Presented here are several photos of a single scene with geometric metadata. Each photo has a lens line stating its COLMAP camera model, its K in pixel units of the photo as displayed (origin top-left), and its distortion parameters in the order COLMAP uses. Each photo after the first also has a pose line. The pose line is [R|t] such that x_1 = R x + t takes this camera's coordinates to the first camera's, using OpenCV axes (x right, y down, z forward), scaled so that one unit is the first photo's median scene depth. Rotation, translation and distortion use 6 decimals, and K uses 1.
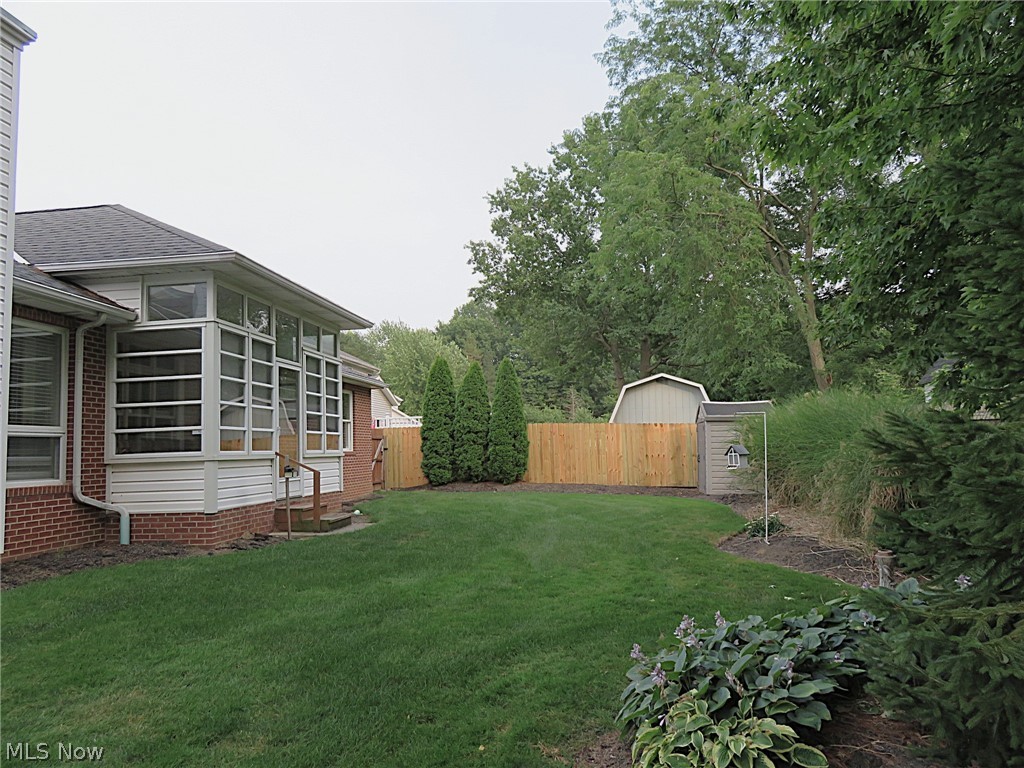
lens RADIAL K [[740.7, 0, 521.2], [0, 740.7, 384.7], [0, 0, 1]] dist [-0.007815, -0.000134]
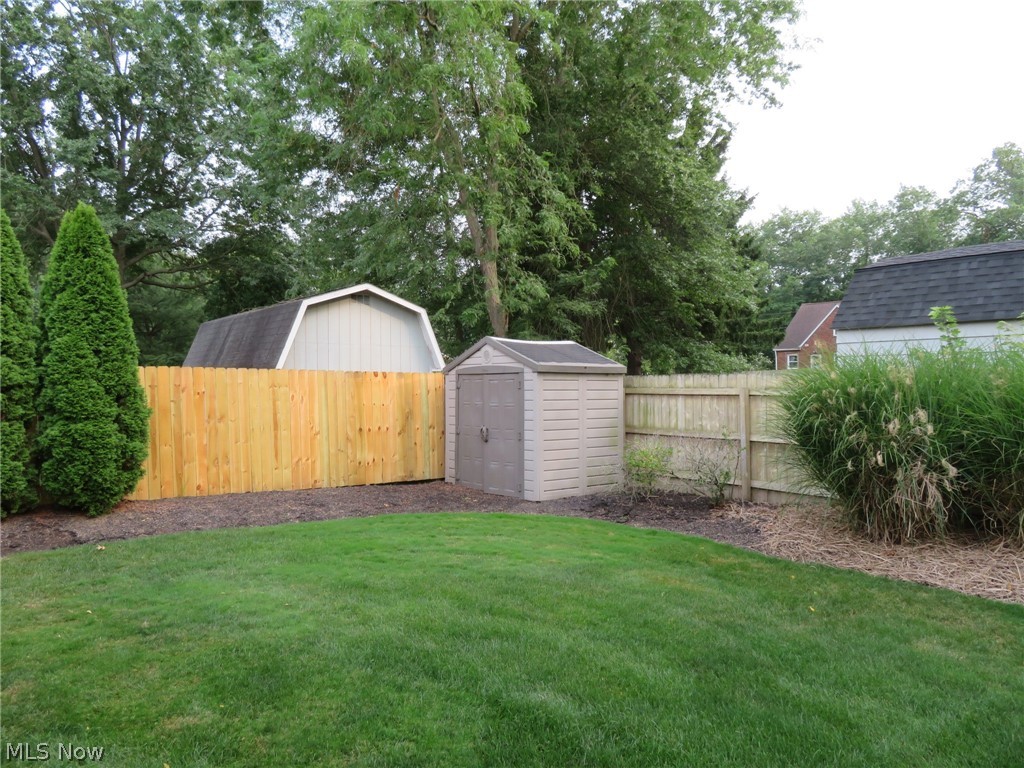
lens RADIAL K [[740.7, 0, 521.2], [0, 740.7, 384.7], [0, 0, 1]] dist [-0.007815, -0.000134]
pose [[0.693400, 0.005299, 0.720533, -0.048356], [-0.063103, 0.996578, 0.053397, 0.008341], [-0.717784, -0.082494, 0.691361, 0.177242]]
